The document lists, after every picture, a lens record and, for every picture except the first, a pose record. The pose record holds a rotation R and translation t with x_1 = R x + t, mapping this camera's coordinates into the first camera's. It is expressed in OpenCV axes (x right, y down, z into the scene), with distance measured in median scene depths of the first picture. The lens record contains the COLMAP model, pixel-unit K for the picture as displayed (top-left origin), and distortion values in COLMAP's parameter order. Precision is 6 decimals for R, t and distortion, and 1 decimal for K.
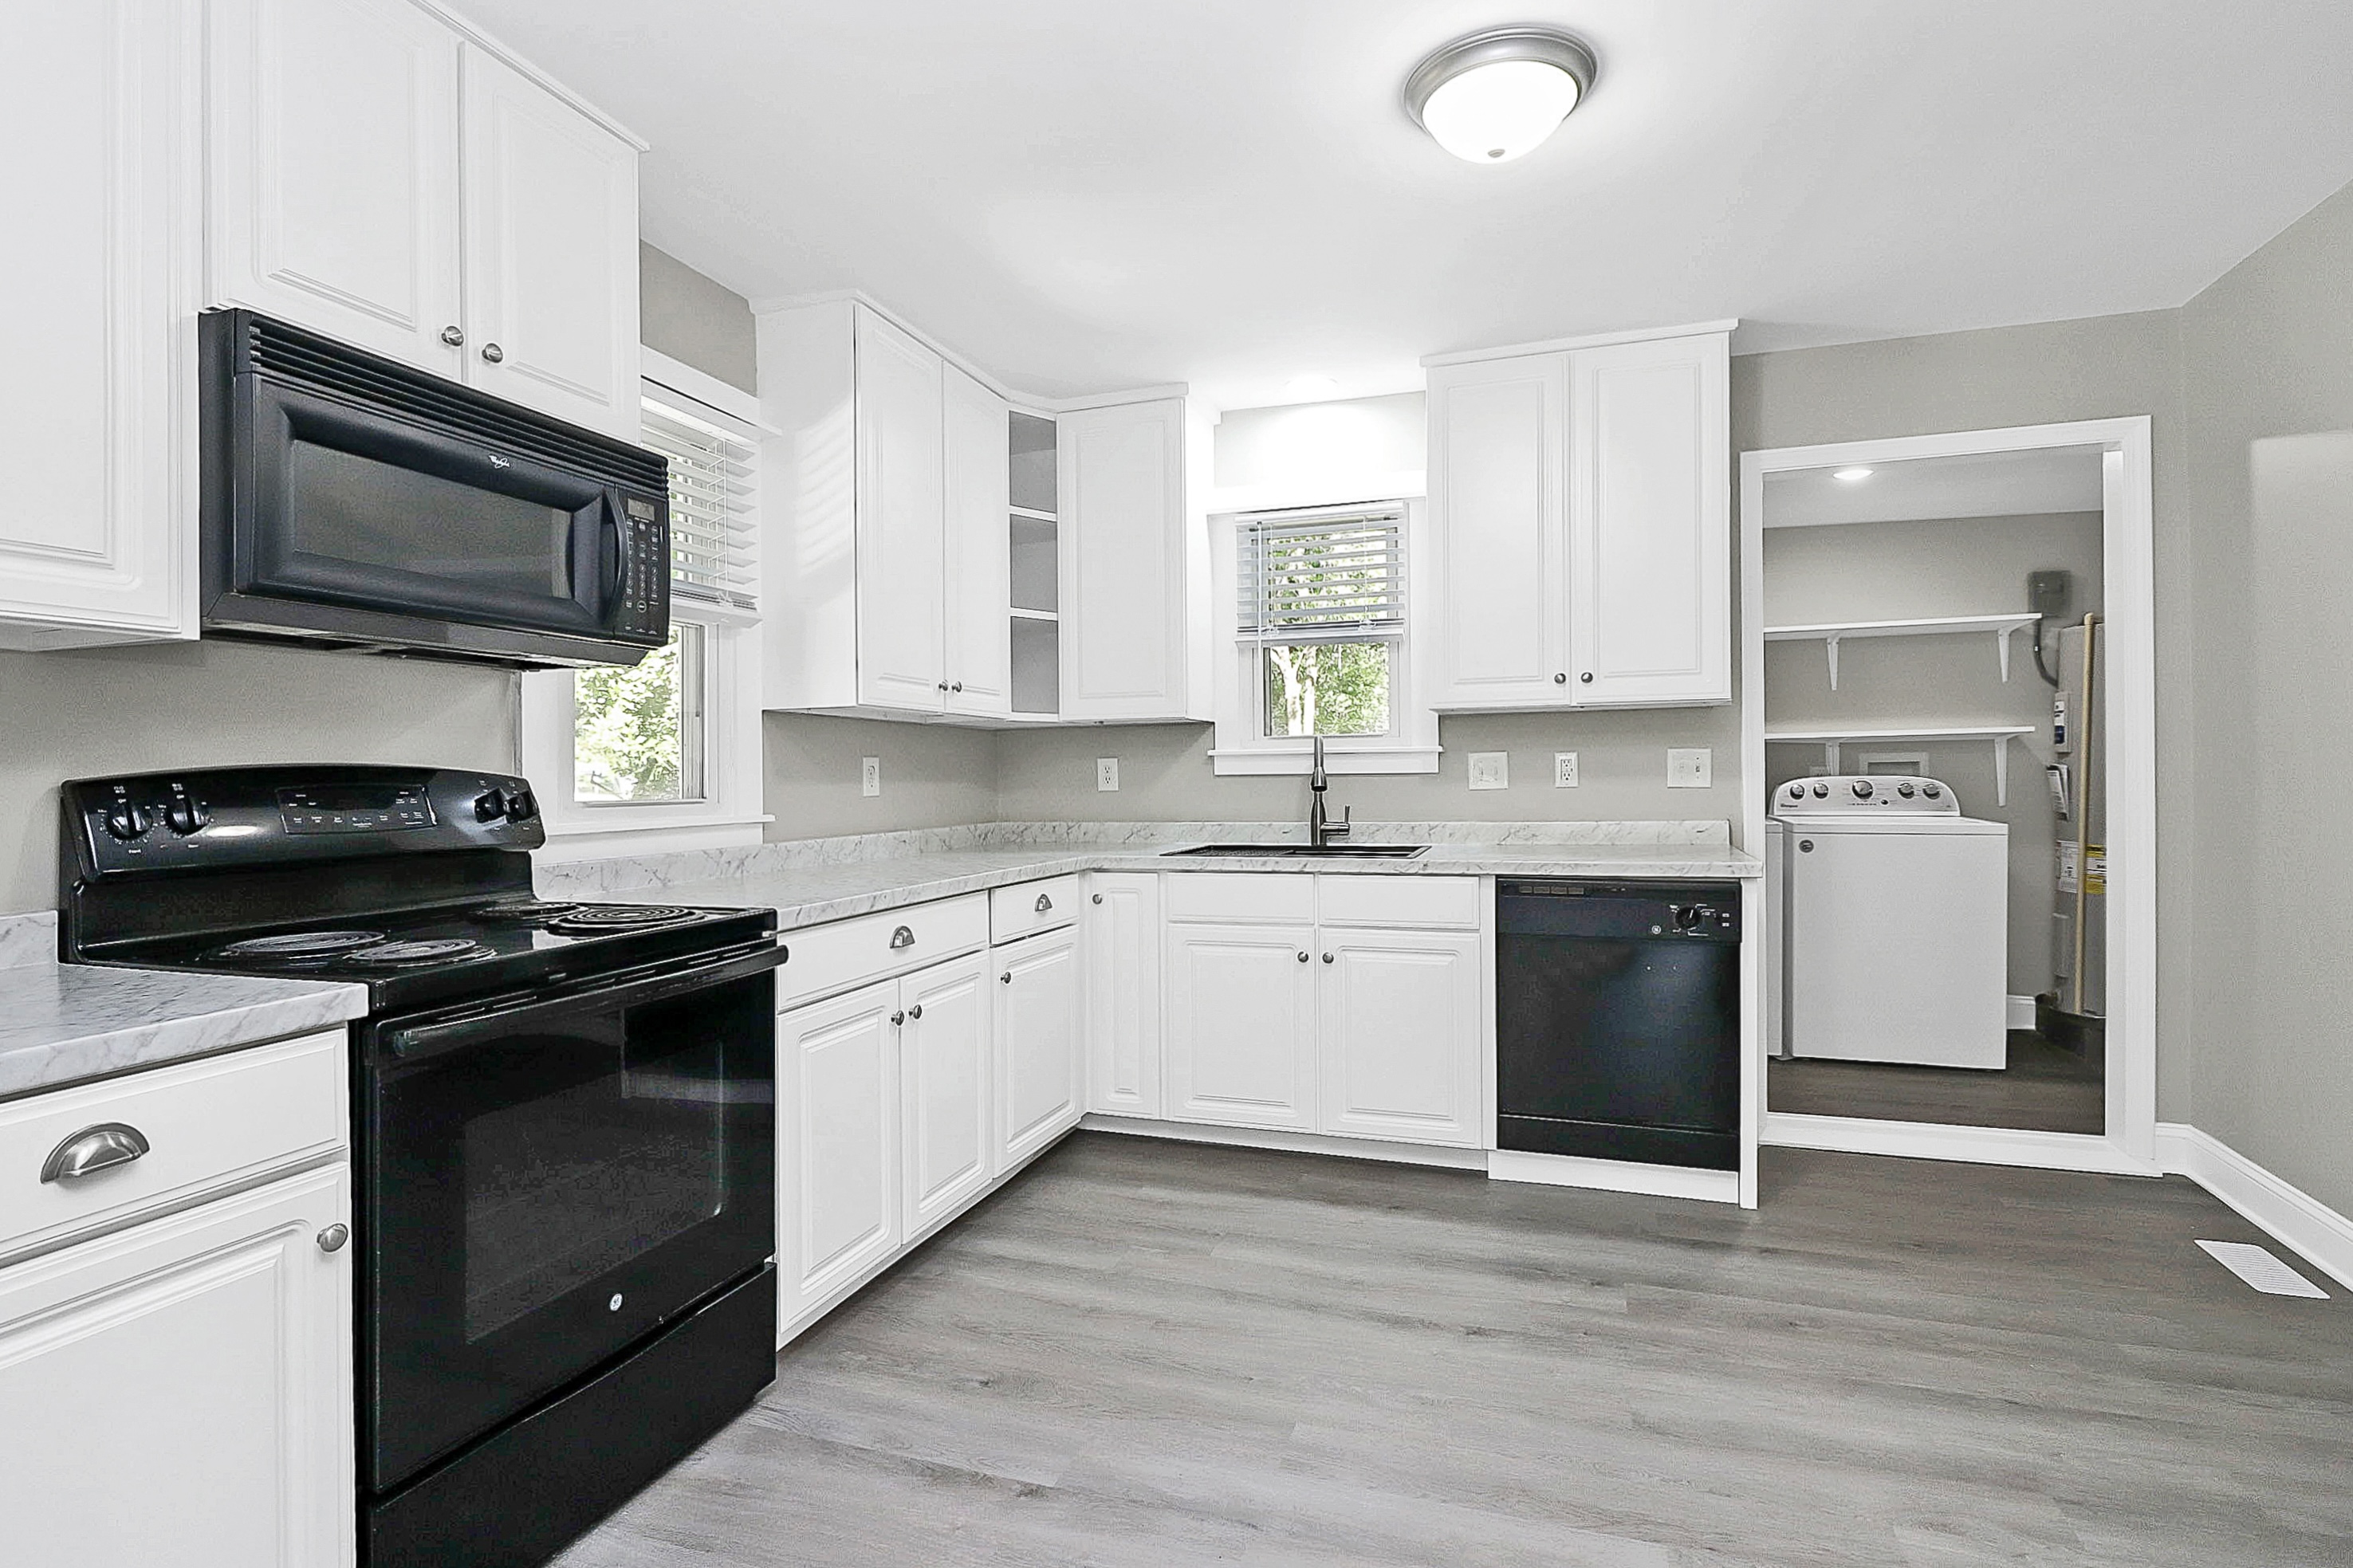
lens RADIAL K [[1144.2, 0, 1159.5], [0, 1144.2, 783.6], [0, 0, 1]] dist [-0.001180, -0.000092]
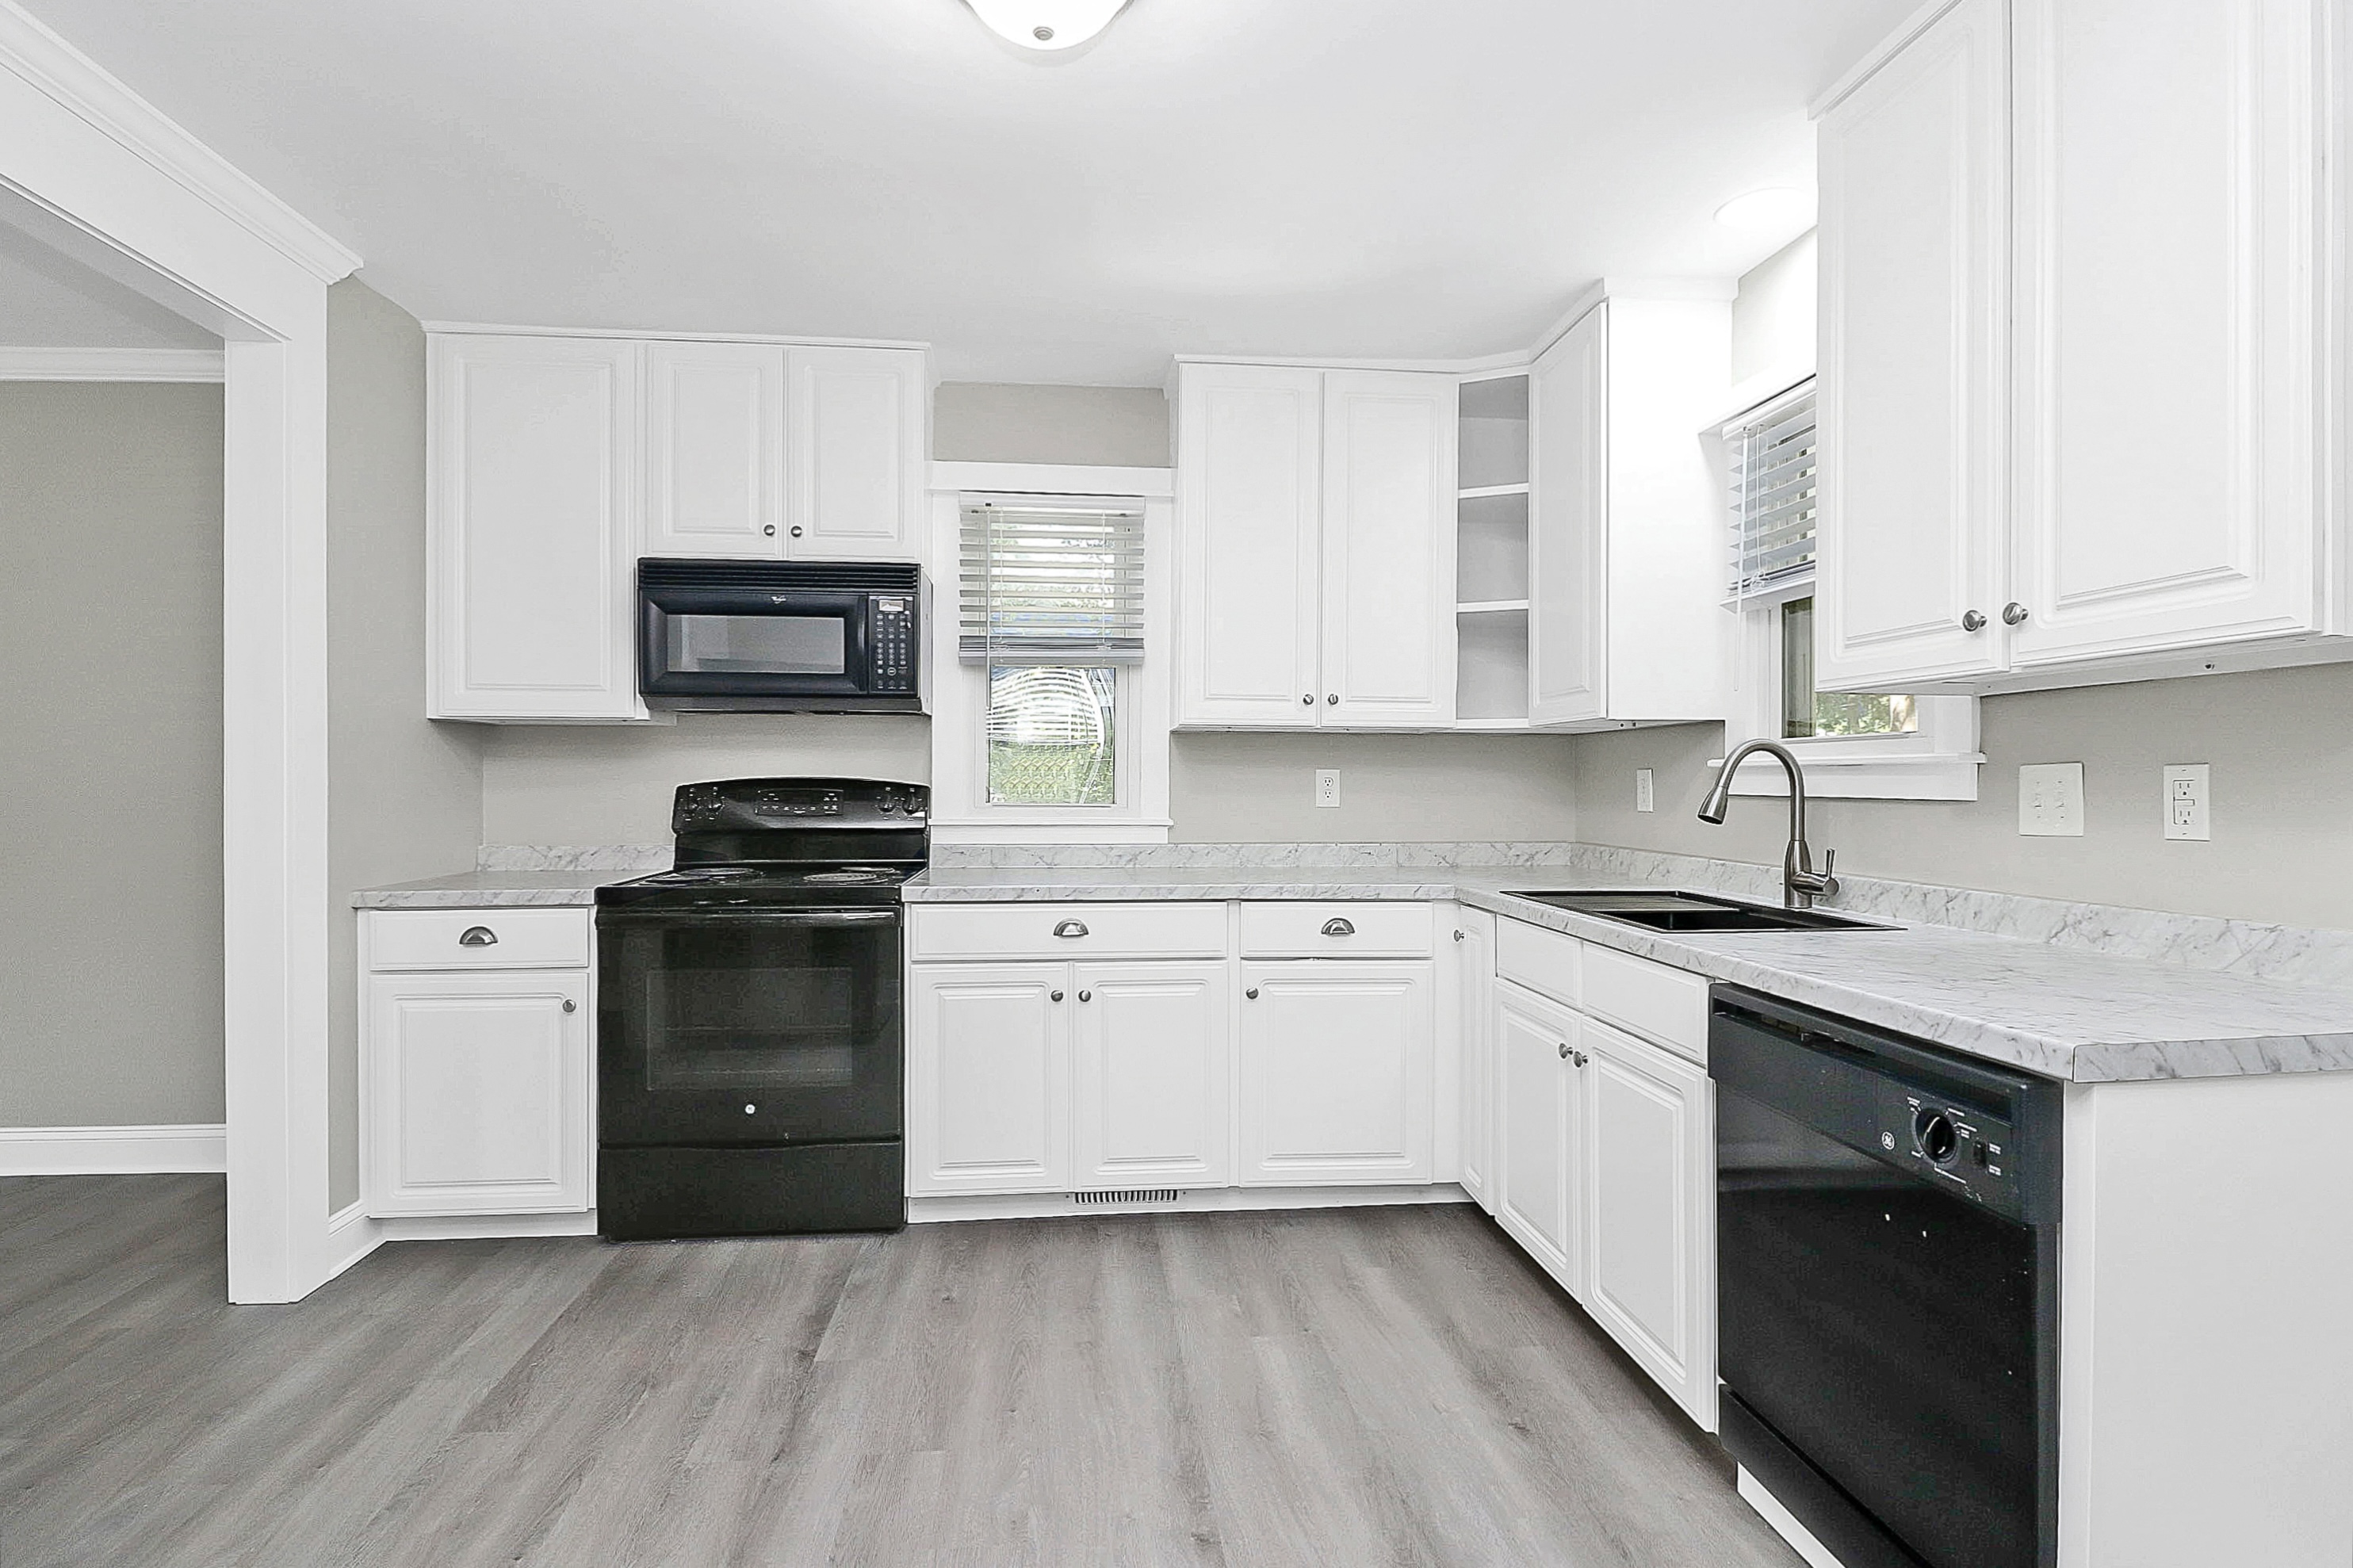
lens RADIAL K [[1144.3, 0, 1159.5], [0, 1144.3, 783.6], [0, 0, 1]] dist [-0.001180, -0.000092]
pose [[0.401664, 0.016939, -0.915631, 0.662941], [-0.013625, 0.999829, 0.012520, -0.021457], [0.915686, 0.007446, 0.401826, 0.464408]]
